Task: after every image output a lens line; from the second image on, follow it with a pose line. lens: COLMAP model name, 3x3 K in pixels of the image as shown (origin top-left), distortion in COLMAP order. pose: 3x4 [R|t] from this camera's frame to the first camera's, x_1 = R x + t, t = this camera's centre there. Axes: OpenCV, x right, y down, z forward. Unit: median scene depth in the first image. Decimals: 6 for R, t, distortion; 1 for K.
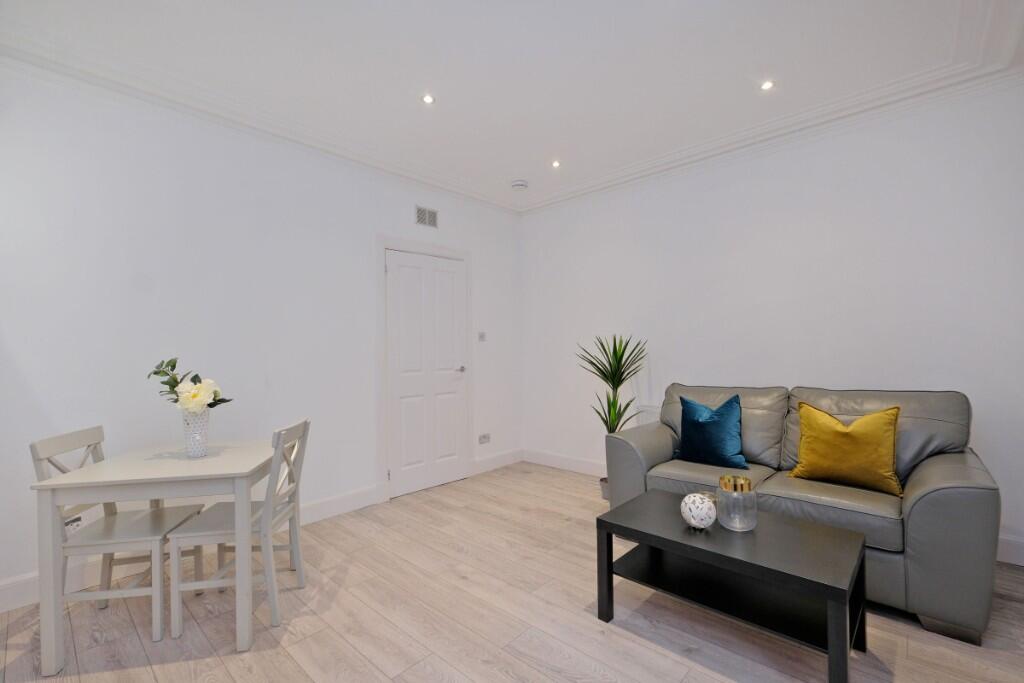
lens RADIAL K [[445.4, 0, 514.5], [0, 445.4, 343.3], [0, 0, 1]] dist [-0.006402, -0.000312]
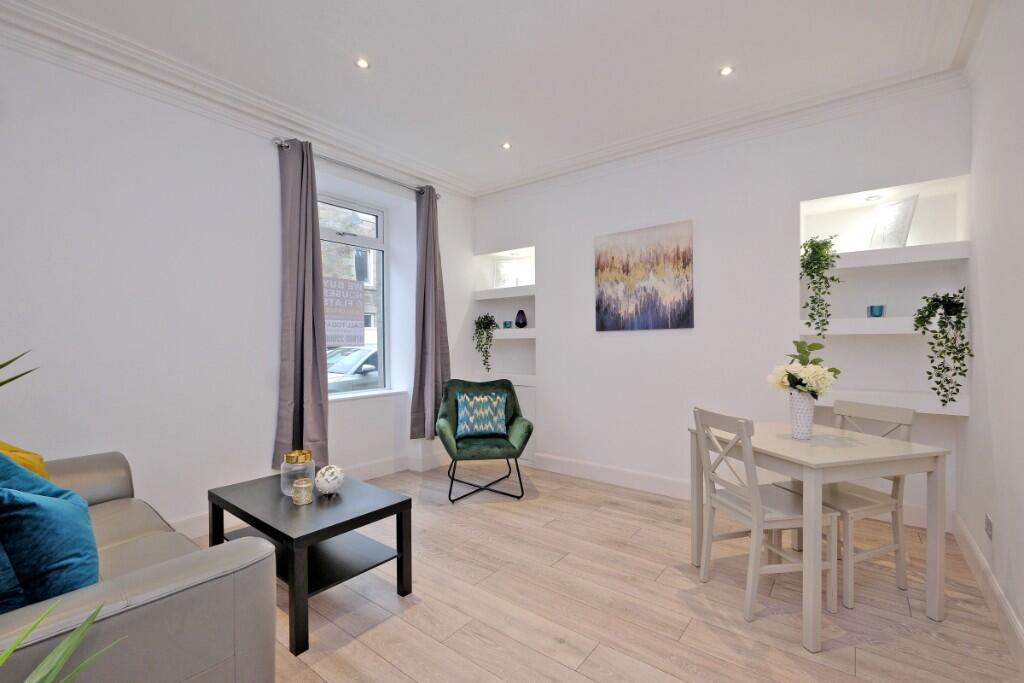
lens RADIAL K [[445.4, 0, 510.4], [0, 445.4, 342.1], [0, 0, 1]] dist [-0.006402, -0.000312]
pose [[-0.996788, 0.018745, -0.077857, 0.020973], [0.018993, 0.999817, -0.002446, 0.025666], [0.077797, -0.003917, -0.996962, 1.863535]]
